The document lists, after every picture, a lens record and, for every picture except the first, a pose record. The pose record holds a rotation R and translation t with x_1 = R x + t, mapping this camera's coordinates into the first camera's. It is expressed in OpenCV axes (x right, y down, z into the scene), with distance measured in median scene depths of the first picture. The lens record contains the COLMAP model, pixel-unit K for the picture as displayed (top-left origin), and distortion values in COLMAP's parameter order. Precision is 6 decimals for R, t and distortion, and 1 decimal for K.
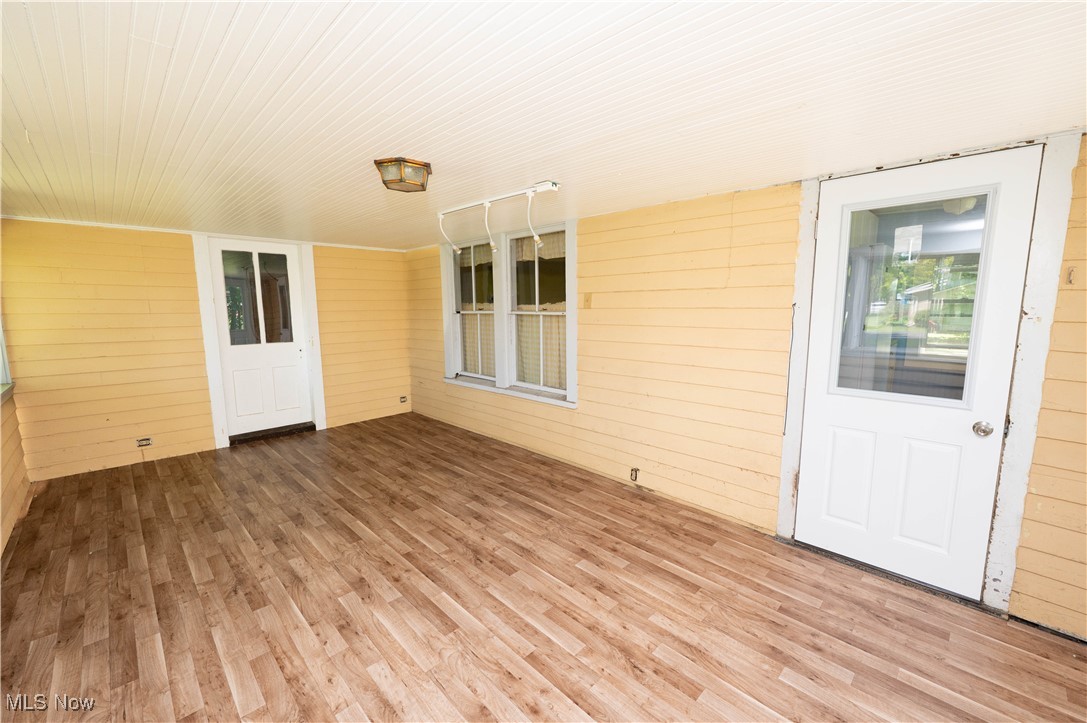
lens RADIAL K [[446.3, 0, 542.2], [0, 446.3, 364.2], [0, 0, 1]] dist [-0.004174, 0.000631]
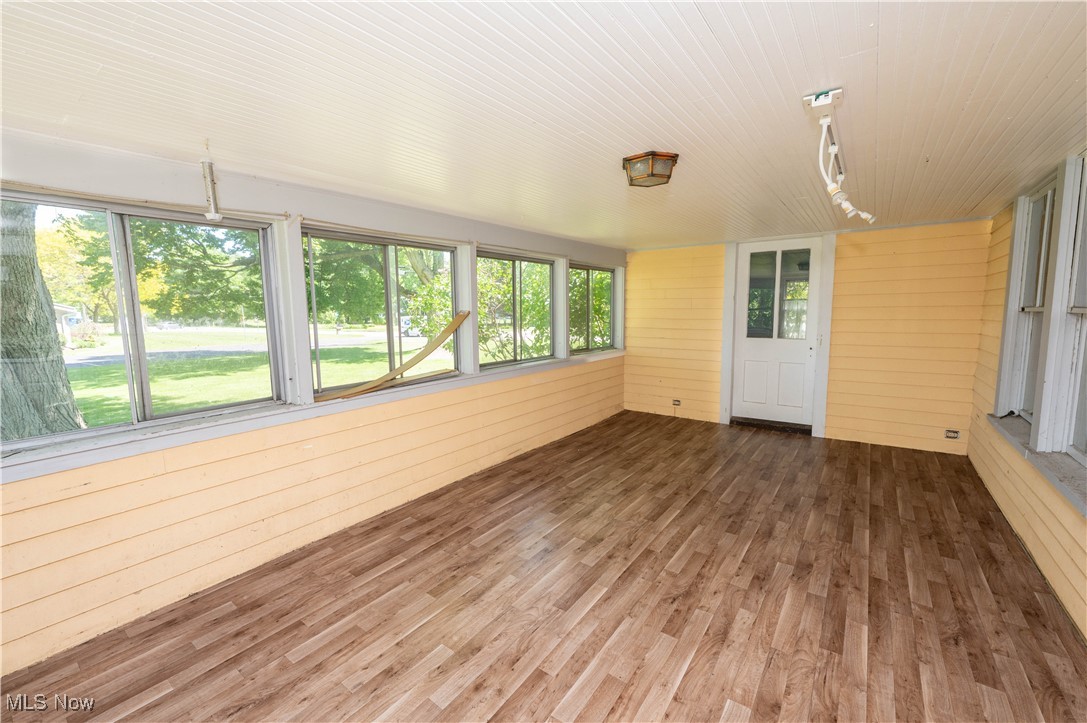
lens RADIAL K [[446.3, 0, 540.3], [0, 446.3, 358.0], [0, 0, 1]] dist [-0.004174, 0.000631]
pose [[0.151896, 0.113238, -0.981888, 0.451532], [-0.122062, 0.987960, 0.095056, -0.047581], [0.980830, 0.105413, 0.163890, 0.428500]]
